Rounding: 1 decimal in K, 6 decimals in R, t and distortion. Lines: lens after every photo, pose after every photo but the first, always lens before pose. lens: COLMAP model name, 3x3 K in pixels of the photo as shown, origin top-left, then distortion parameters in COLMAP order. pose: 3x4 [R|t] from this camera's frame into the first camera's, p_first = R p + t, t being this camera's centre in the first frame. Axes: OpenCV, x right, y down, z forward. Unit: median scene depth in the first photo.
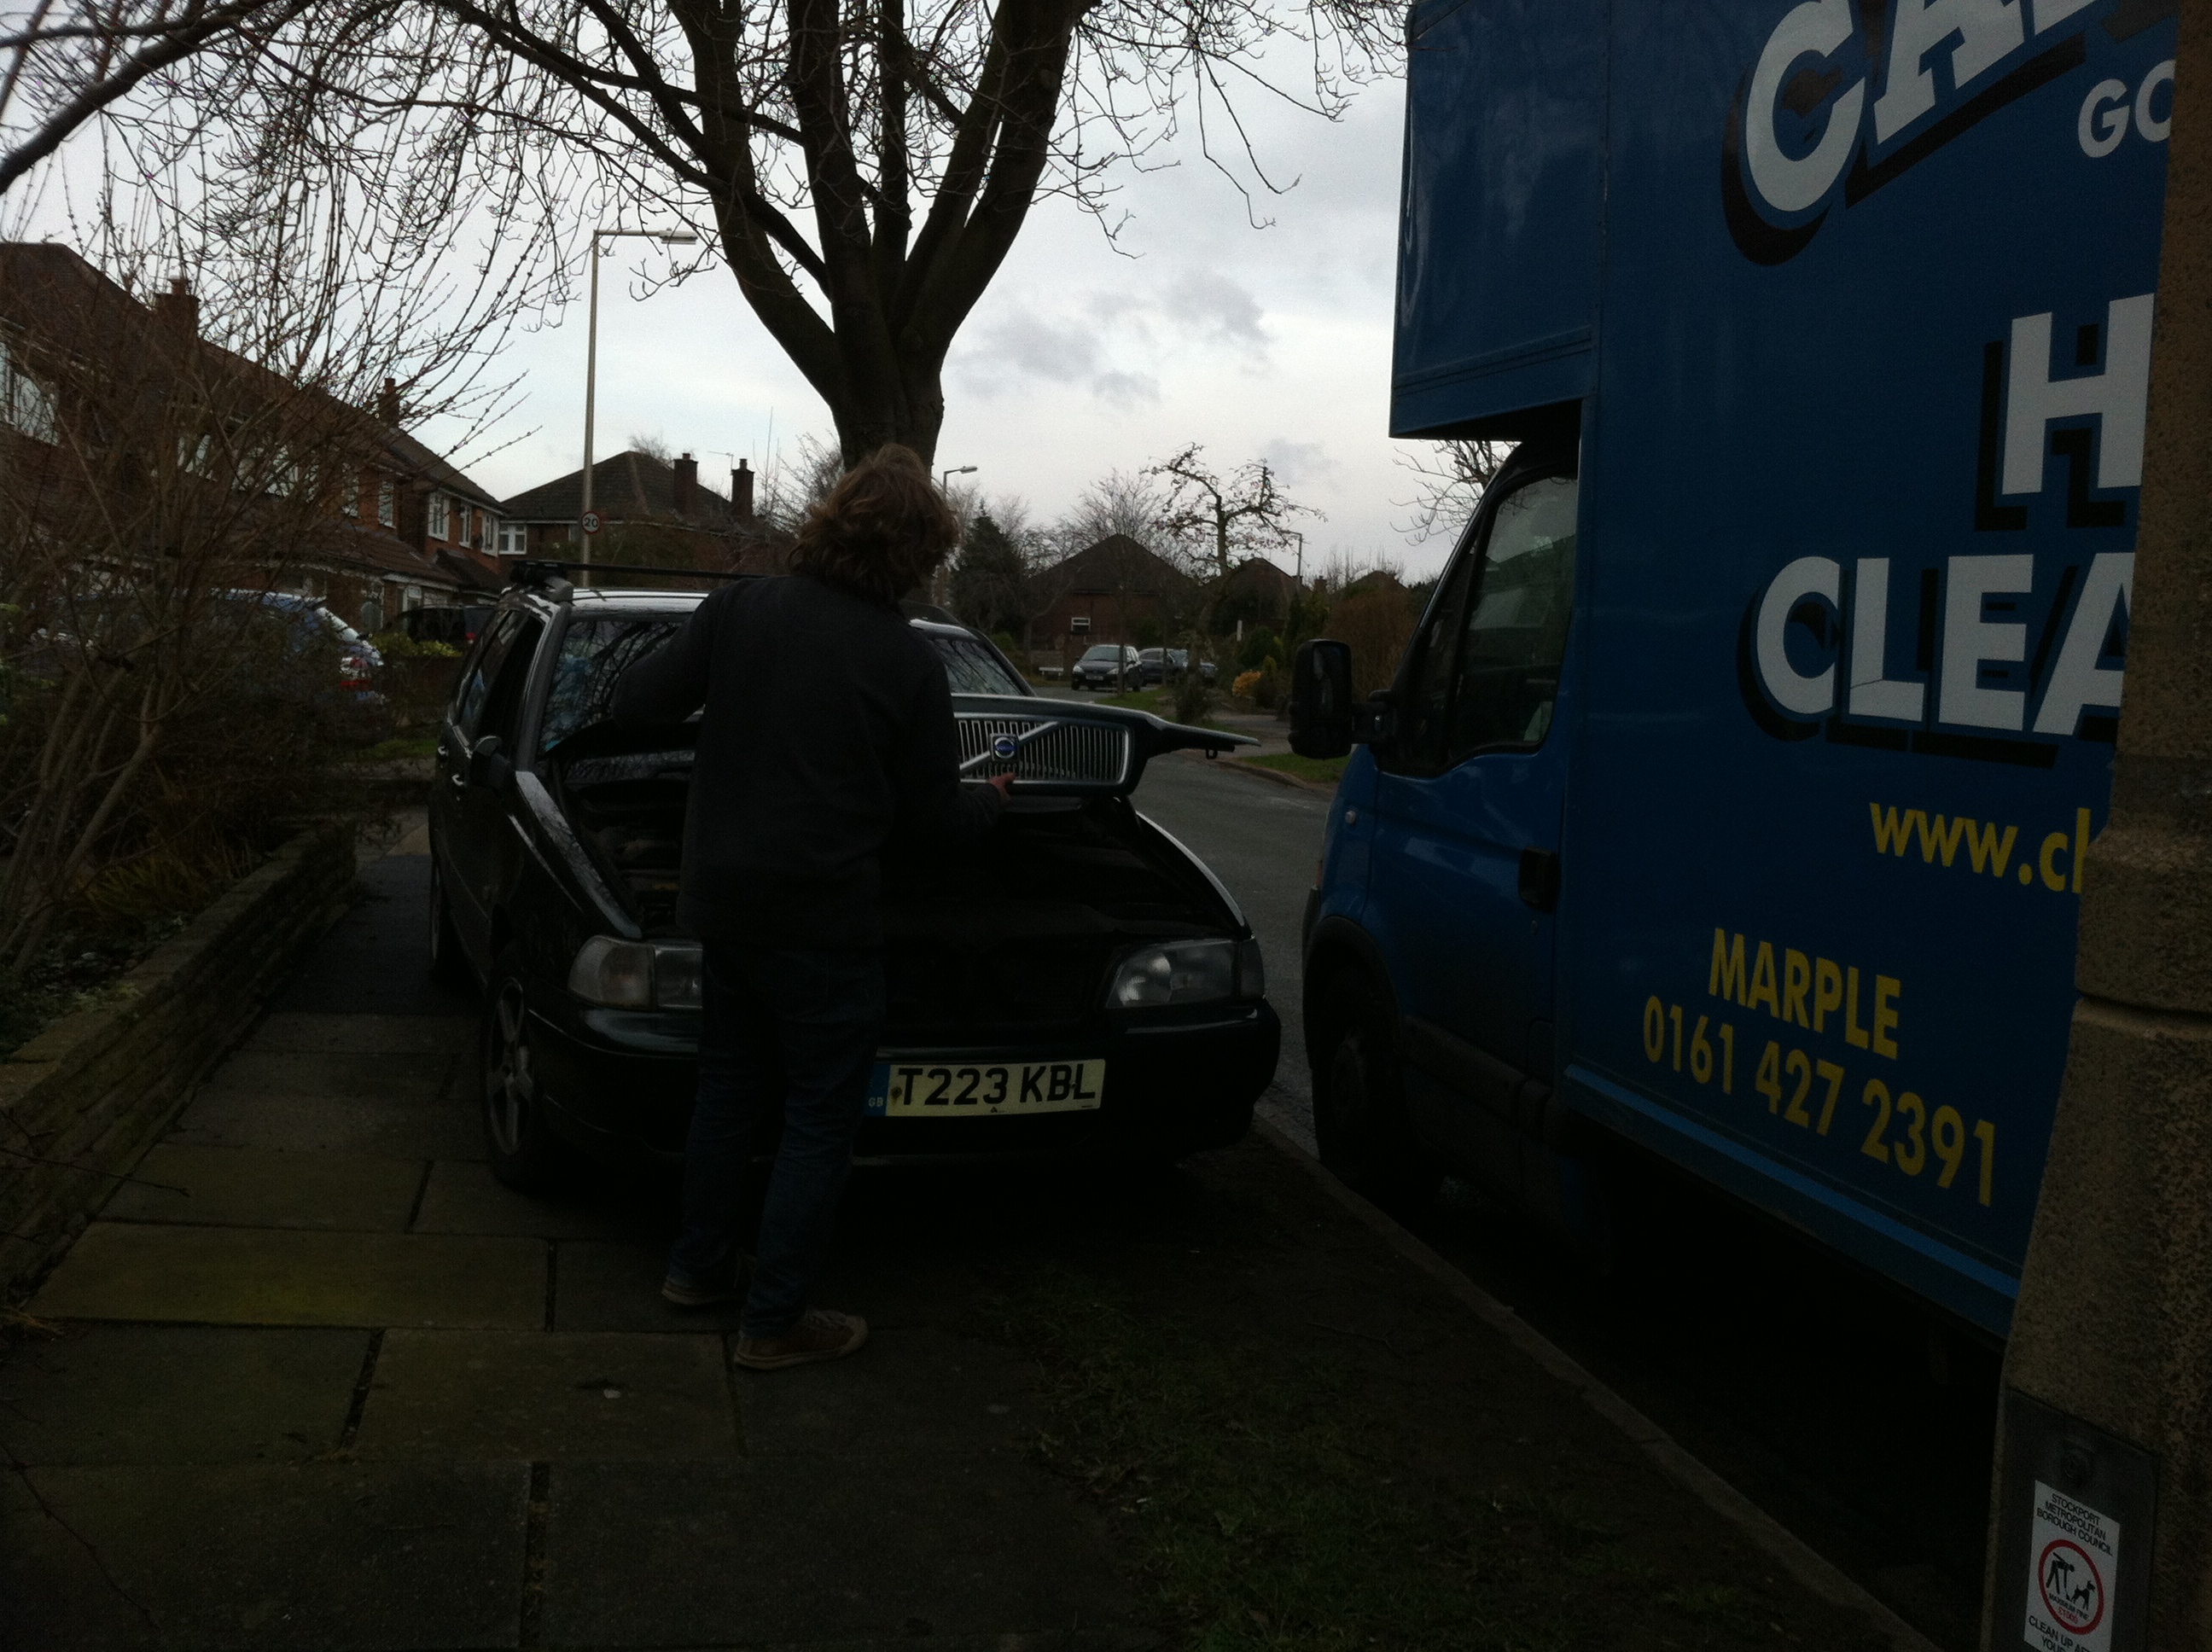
lens RADIAL K [[2282.7, 0, 1115.6], [0, 2282.7, 826.6], [0, 0, 1]] dist [0.061905, 0.009598]
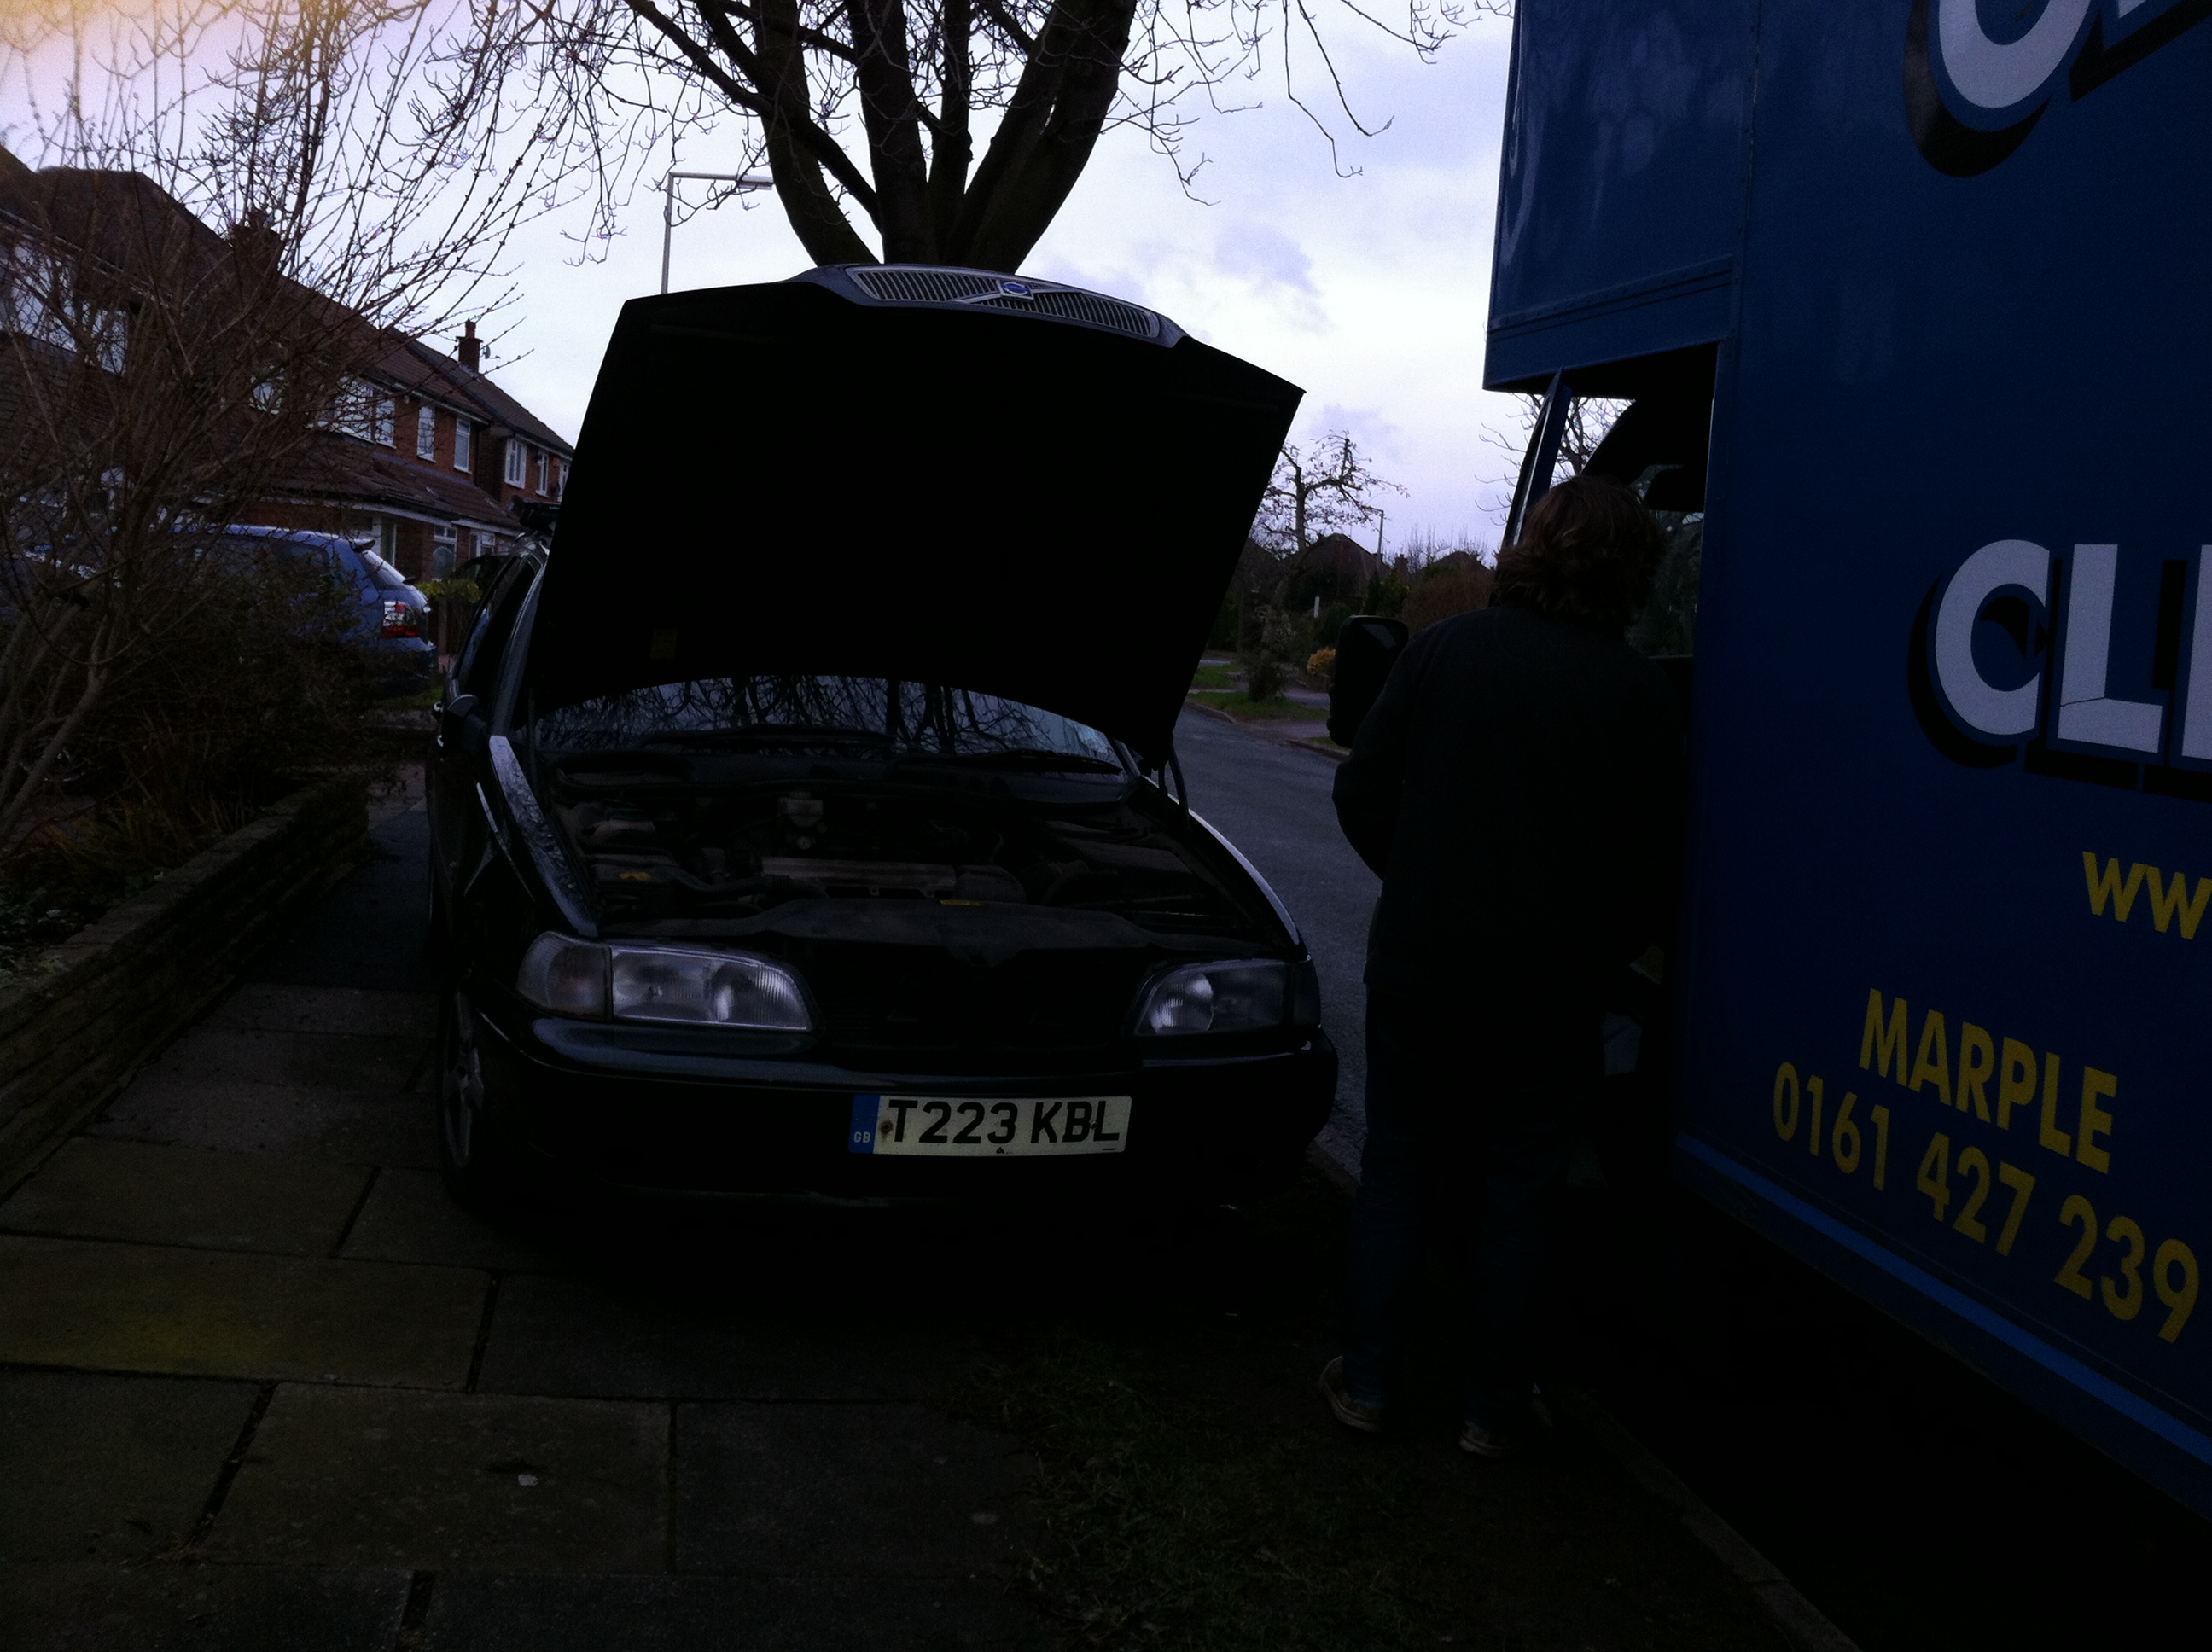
lens RADIAL K [[2212.7, 0, 1106.1], [0, 2212.7, 715.6], [0, 0, 1]] dist [0.128722, -0.280889]
pose [[0.998474, 0.037624, -0.040430, 0.014154], [-0.038970, 0.998694, -0.033034, -0.013494], [0.039134, 0.034559, 0.998636, 0.155112]]
